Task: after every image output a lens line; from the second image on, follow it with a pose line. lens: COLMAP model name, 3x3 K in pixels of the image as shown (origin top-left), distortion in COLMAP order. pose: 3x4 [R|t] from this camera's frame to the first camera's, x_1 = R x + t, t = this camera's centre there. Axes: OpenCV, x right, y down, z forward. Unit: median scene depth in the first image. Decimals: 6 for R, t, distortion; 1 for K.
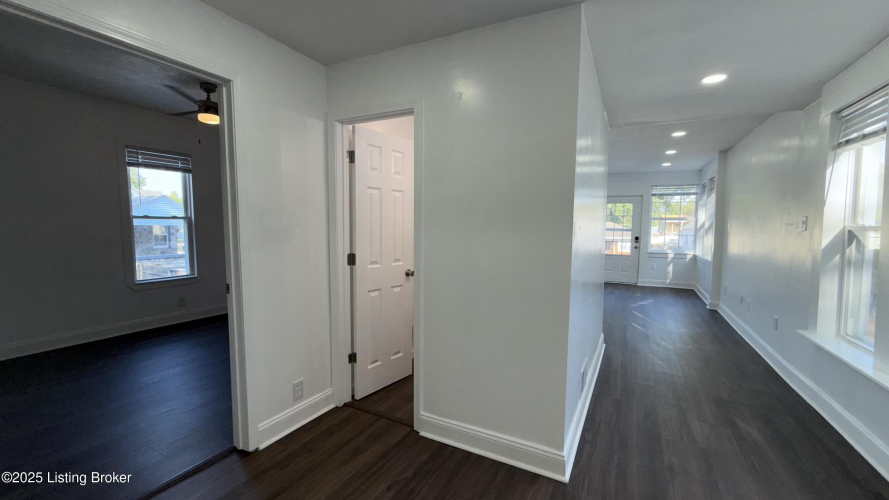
lens RADIAL K [[355.5, 0, 442.6], [0, 355.5, 249.9], [0, 0, 1]] dist [-0.000424, -0.000122]
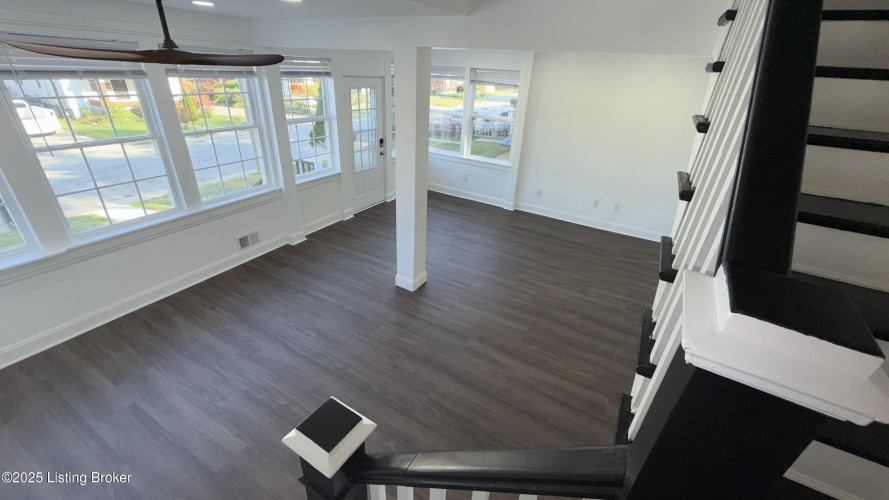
lens RADIAL K [[355.5, 0, 443.4], [0, 355.5, 251.5], [0, 0, 1]] dist [-0.000424, -0.000122]
pose [[0.027559, -0.470850, 0.881783, -0.216247], [0.021962, 0.882190, 0.470381, -0.185634], [-0.999379, 0.006402, 0.034653, 0.909724]]
